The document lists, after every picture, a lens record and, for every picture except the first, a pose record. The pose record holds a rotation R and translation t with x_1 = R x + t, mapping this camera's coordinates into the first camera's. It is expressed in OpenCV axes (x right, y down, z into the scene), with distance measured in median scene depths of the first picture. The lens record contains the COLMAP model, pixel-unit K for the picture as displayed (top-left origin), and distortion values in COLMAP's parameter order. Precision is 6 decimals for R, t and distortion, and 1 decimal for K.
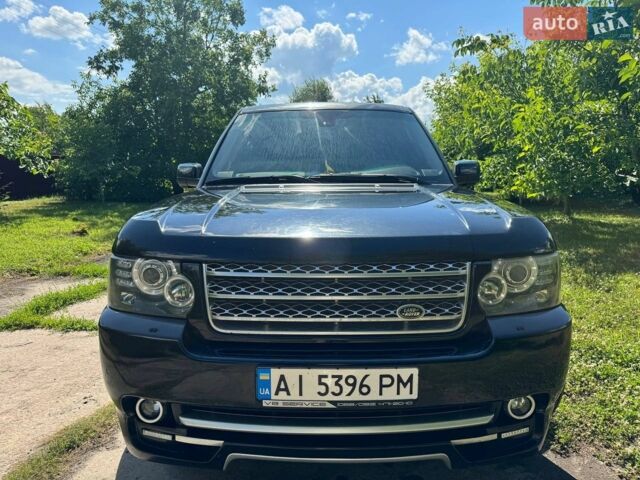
lens RADIAL K [[467.3, 0, 315.4], [0, 467.3, 240.1], [0, 0, 1]] dist [0.107472, -0.160406]
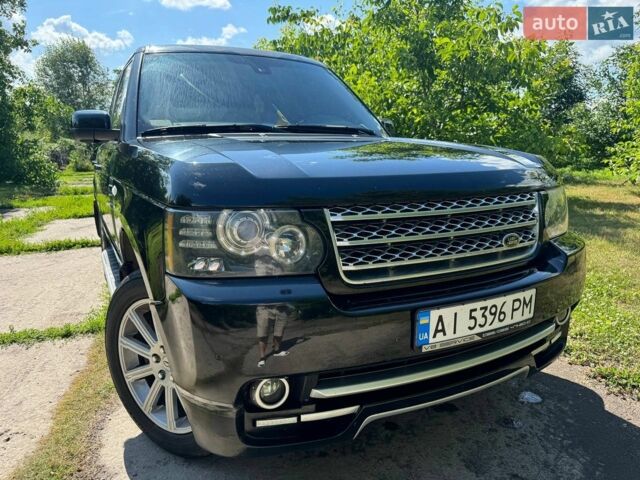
lens RADIAL K [[467.3, 0, 315.4], [0, 467.3, 240.1], [0, 0, 1]] dist [0.107472, -0.160406]
pose [[0.872798, -0.088422, 0.480005, -0.727269], [0.068308, 0.995903, 0.059251, 0.061400], [-0.483278, -0.018926, 0.875262, 0.292838]]
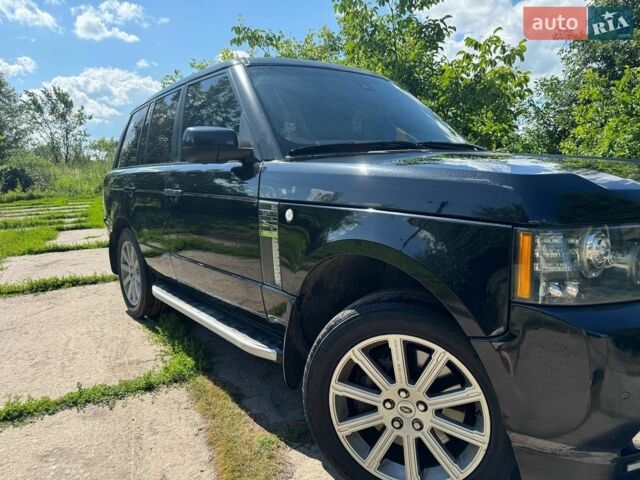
lens RADIAL K [[467.3, 0, 315.4], [0, 467.3, 240.1], [0, 0, 1]] dist [0.107472, -0.160406]
pose [[0.771324, -0.091646, 0.629810, -1.302804], [0.102366, 0.994558, 0.019355, 0.004909], [-0.628156, 0.049542, 0.776508, 0.834452]]
